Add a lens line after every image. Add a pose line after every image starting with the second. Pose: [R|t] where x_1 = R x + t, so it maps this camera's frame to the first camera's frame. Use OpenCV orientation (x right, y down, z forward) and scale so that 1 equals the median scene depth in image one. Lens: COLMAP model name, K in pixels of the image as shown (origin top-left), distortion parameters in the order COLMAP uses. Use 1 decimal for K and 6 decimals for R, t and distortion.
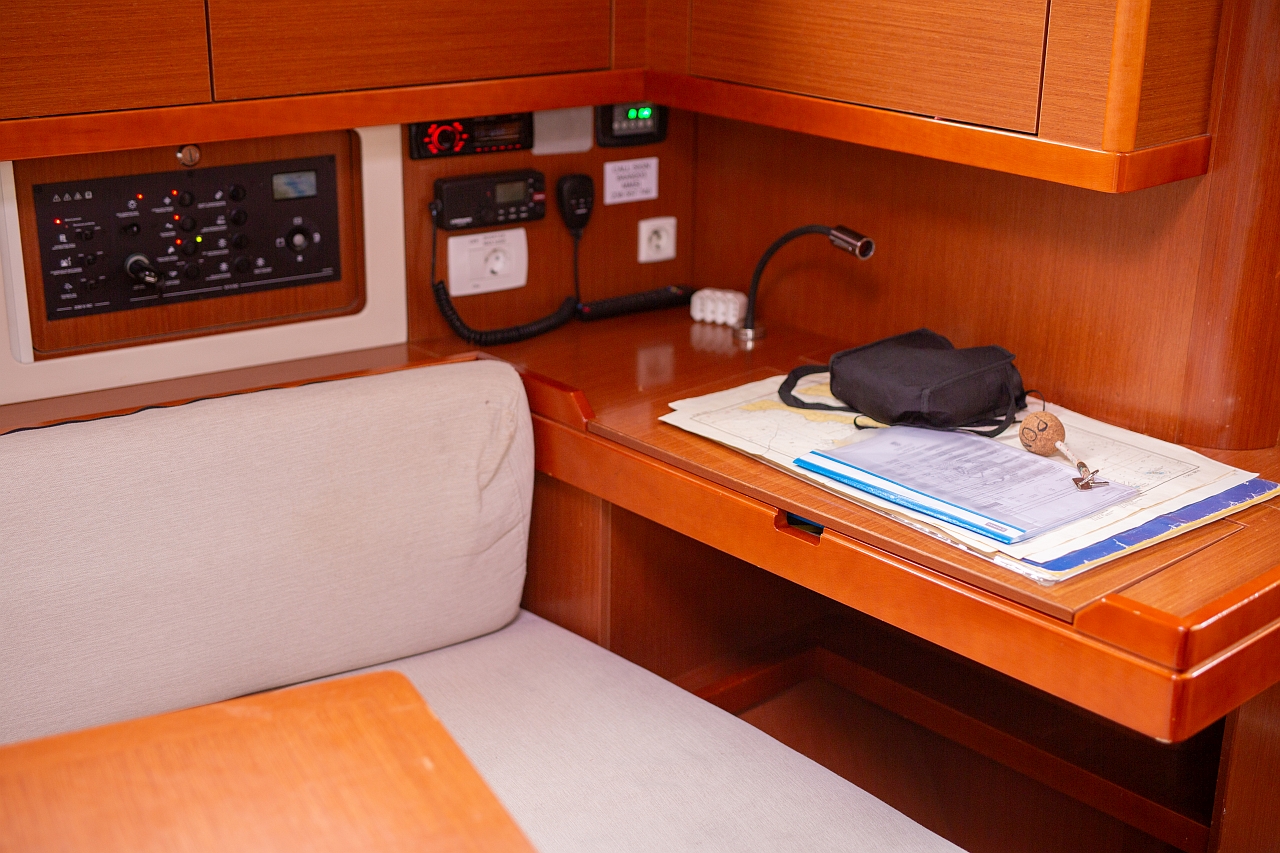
lens RADIAL K [[1799.2, 0, 642.0], [0, 1799.2, 424.0], [0, 0, 1]] dist [0.010256, 0.000000]
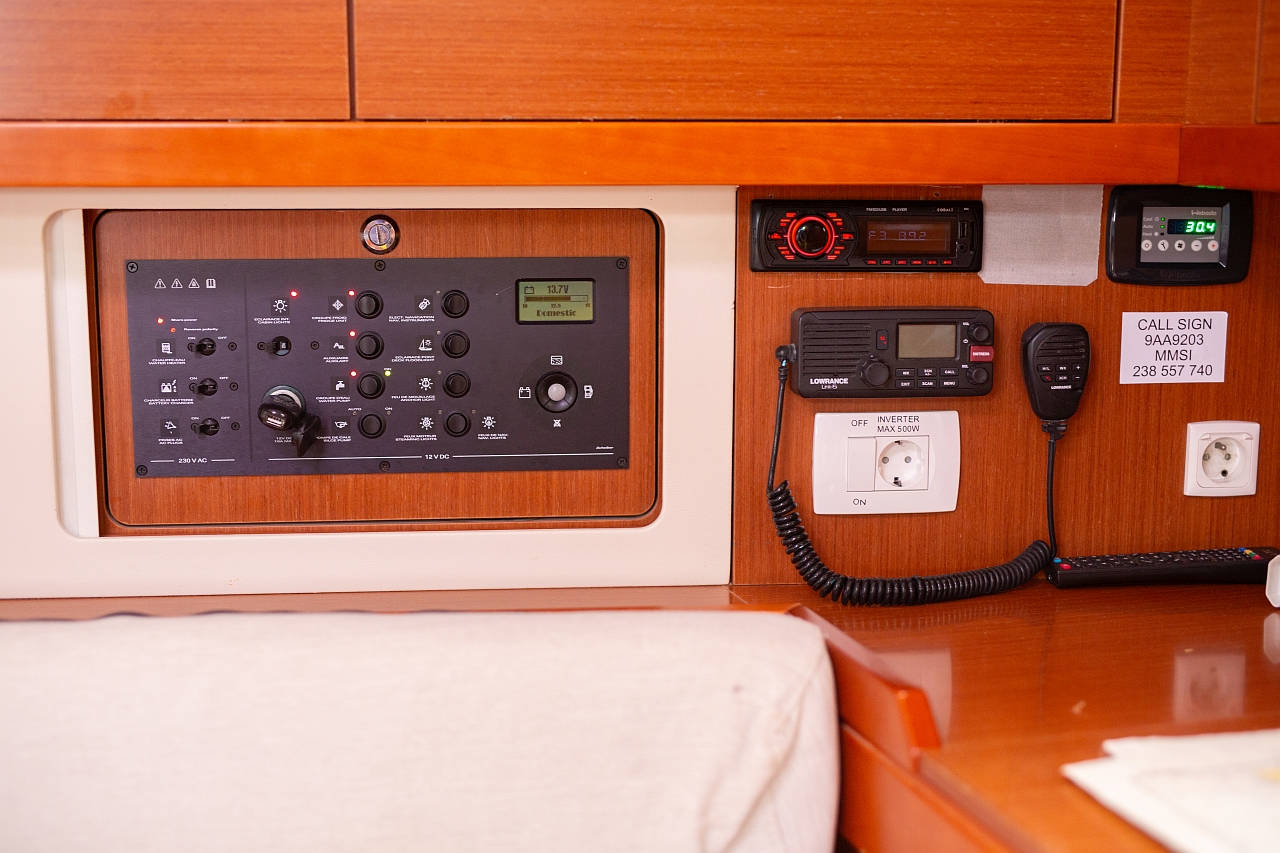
lens RADIAL K [[1799.2, 0, 634.8], [0, 1799.2, 436.1], [0, 0, 1]] dist [0.010256, 0.000000]
pose [[0.896740, 0.064361, -0.437853, 0.099426], [-0.140353, 0.979655, -0.143446, -0.004592], [0.419712, 0.190087, 0.887529, 0.477776]]
